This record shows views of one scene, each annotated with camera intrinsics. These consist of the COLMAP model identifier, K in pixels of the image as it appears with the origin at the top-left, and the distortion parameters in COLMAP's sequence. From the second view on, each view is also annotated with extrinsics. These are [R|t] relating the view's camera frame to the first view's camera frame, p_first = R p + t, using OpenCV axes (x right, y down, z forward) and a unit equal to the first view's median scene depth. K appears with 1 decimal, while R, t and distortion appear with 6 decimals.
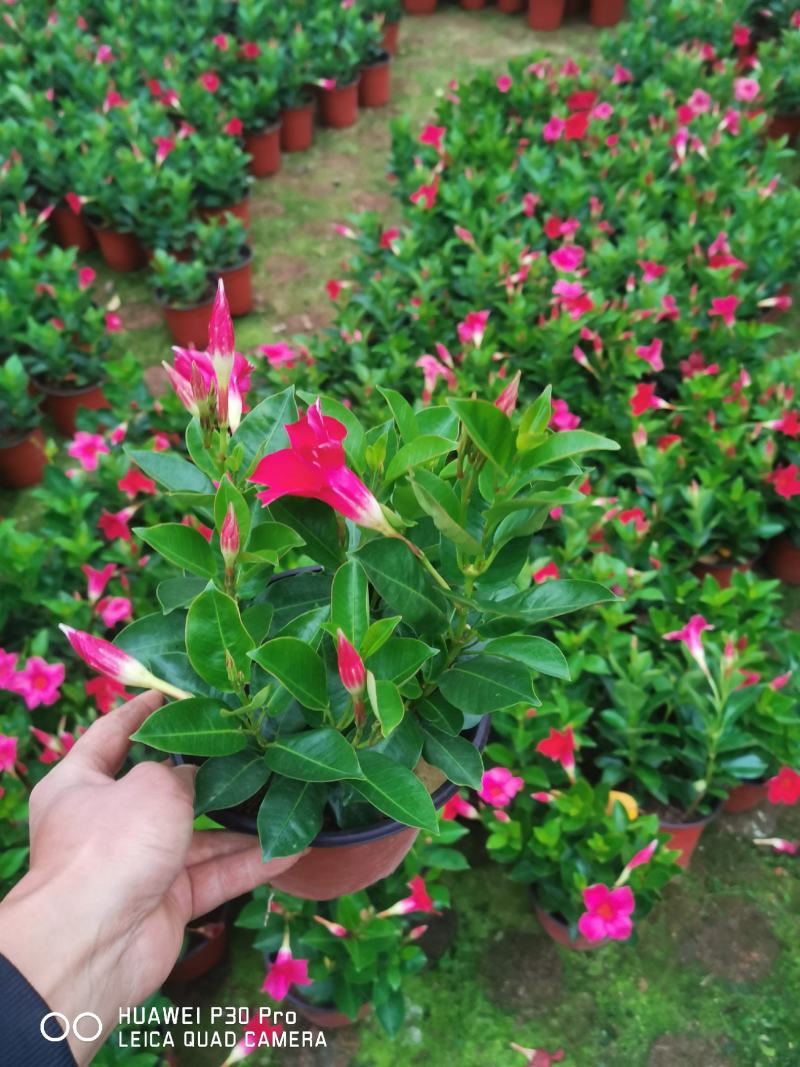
lens RADIAL K [[954.4, 0, 411.9], [0, 954.4, 557.4], [0, 0, 1]] dist [0.054055, -0.105533]
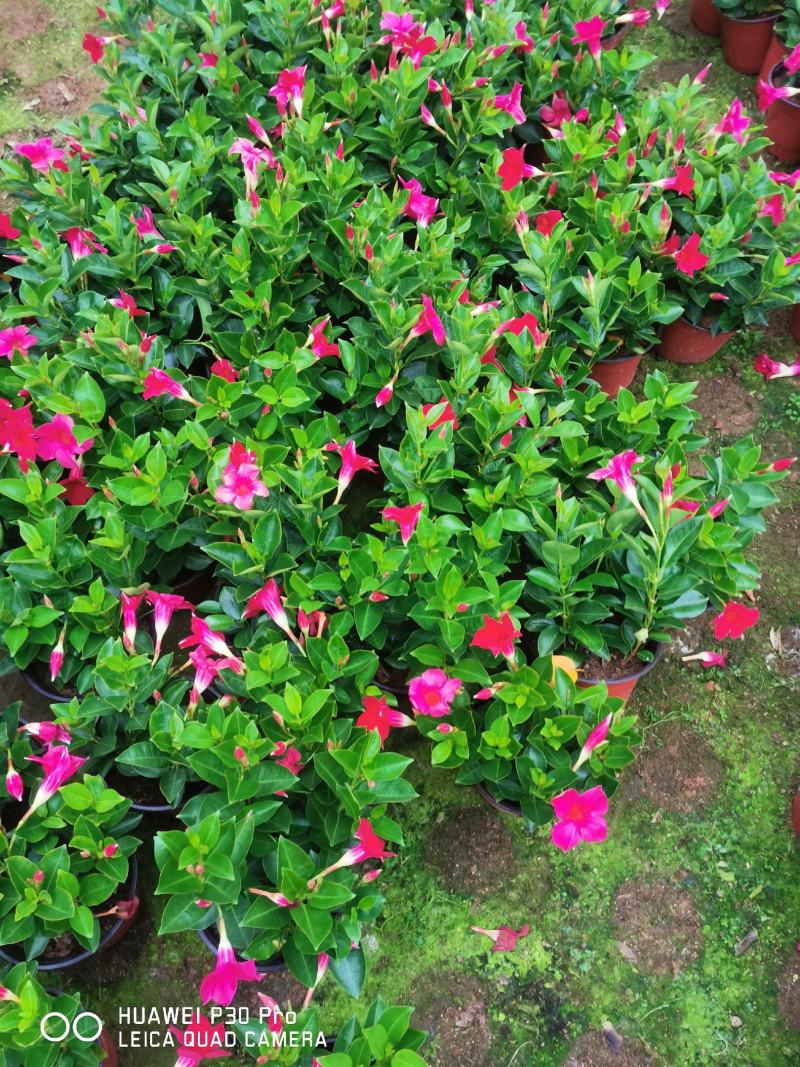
lens RADIAL K [[932.3, 0, 401.8], [0, 932.3, 550.9], [0, 0, 1]] dist [0.078155, -0.115891]
pose [[0.973860, -0.172520, 0.147761, -0.028637], [0.129659, 0.956317, 0.262003, -0.076288], [-0.186508, -0.235996, 0.953688, 0.171653]]
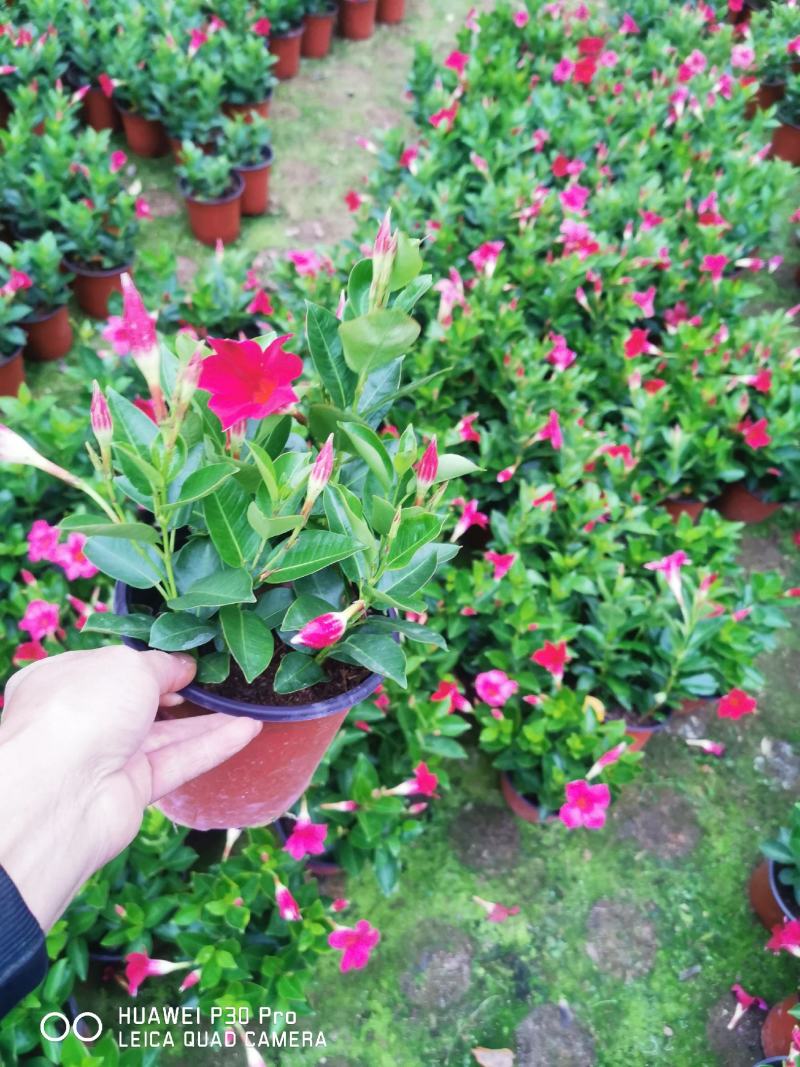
lens RADIAL K [[827.9, 0, 398.0], [0, 827.9, 546.0], [0, 0, 1]] dist [0.054749, -0.103382]
pose [[0.993074, 0.092731, 0.072145, -0.079418], [-0.100959, 0.987591, 0.120298, -0.023428], [-0.060095, -0.126749, 0.990113, 0.041425]]
